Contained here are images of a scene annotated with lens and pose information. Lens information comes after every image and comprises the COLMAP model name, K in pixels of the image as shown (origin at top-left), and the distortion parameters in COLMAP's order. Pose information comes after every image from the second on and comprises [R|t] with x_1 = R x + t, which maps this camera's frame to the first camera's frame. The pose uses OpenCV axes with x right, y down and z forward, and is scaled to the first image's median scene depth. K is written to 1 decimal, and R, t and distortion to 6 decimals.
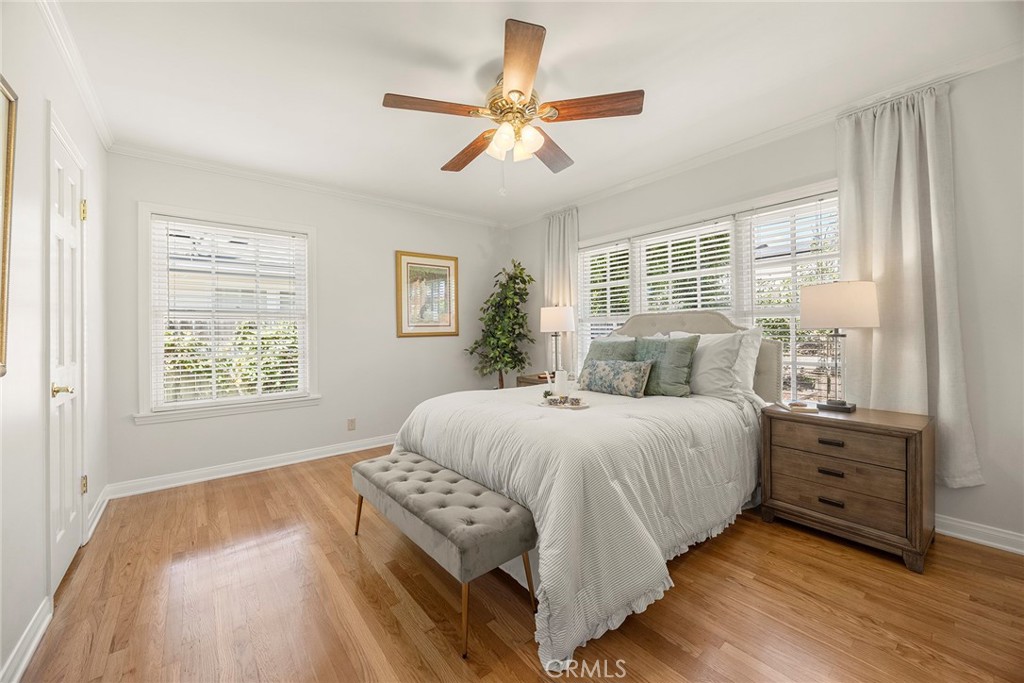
lens RADIAL K [[392.6, 0, 506.9], [0, 392.6, 339.7], [0, 0, 1]] dist [-0.006349, 0.000521]
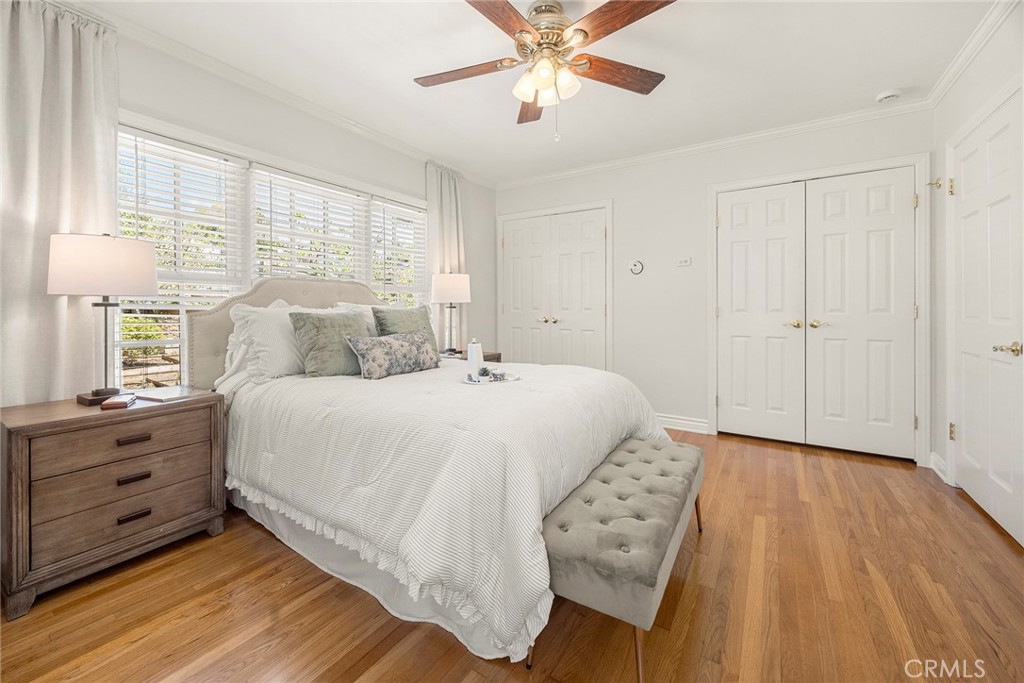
lens RADIAL K [[392.6, 0, 516.2], [0, 392.6, 304.7], [0, 0, 1]] dist [-0.006349, 0.000521]
pose [[-0.316691, 0.005393, 0.948514, -0.601490], [0.002363, 0.999985, -0.004896, -0.009005], [-0.948526, 0.000691, -0.316699, 0.999258]]
